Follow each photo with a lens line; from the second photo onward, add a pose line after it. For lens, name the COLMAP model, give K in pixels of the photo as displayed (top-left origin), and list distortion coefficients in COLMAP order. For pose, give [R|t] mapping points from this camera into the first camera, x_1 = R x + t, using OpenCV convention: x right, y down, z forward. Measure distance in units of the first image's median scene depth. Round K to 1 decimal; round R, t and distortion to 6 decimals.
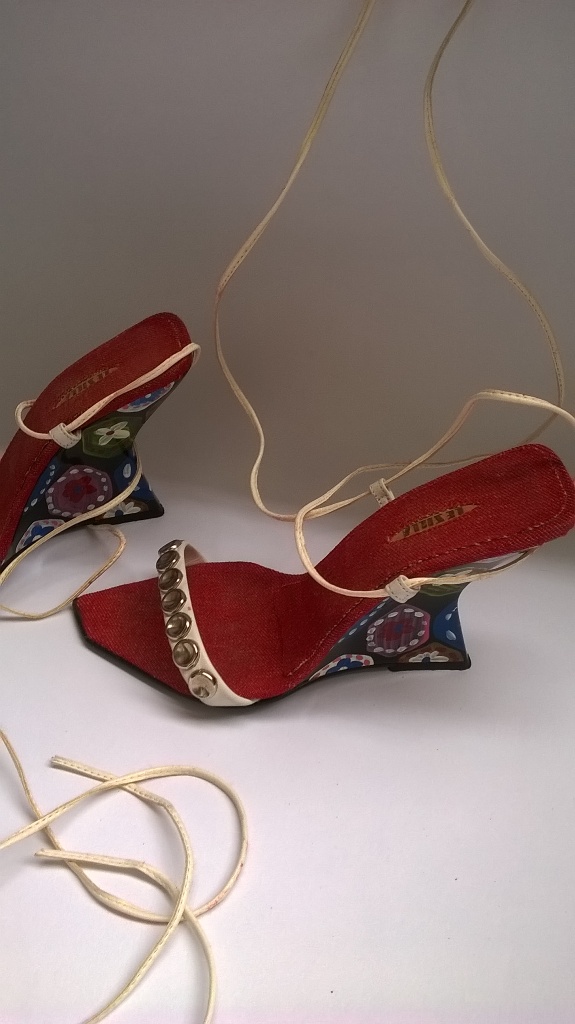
lens RADIAL K [[874.4, 0, 287.5], [0, 874.4, 512.0], [0, 0, 1]] dist [0.055486, -0.001964]
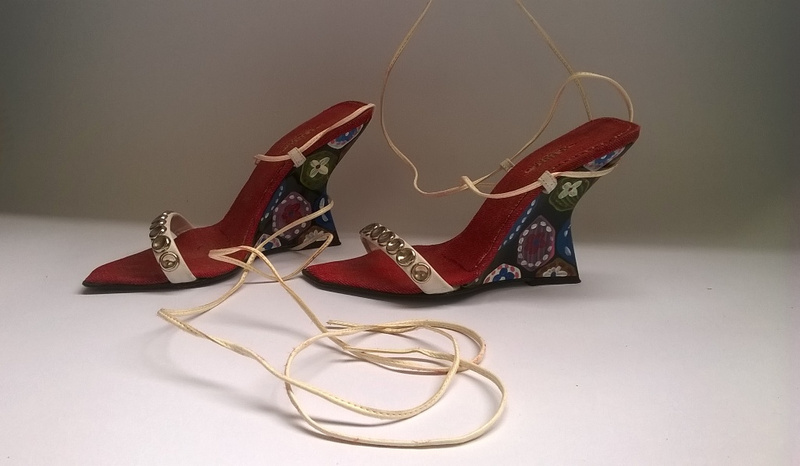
lens RADIAL K [[706.8, 0, 378.2], [0, 706.8, 219.9], [0, 0, 1]] dist [0.060098, -0.001524]
pose [[0.985695, -0.054802, 0.159378, -0.323931], [0.114411, 0.911957, -0.394011, 0.528133], [-0.123753, 0.406610, 0.905182, -0.091590]]
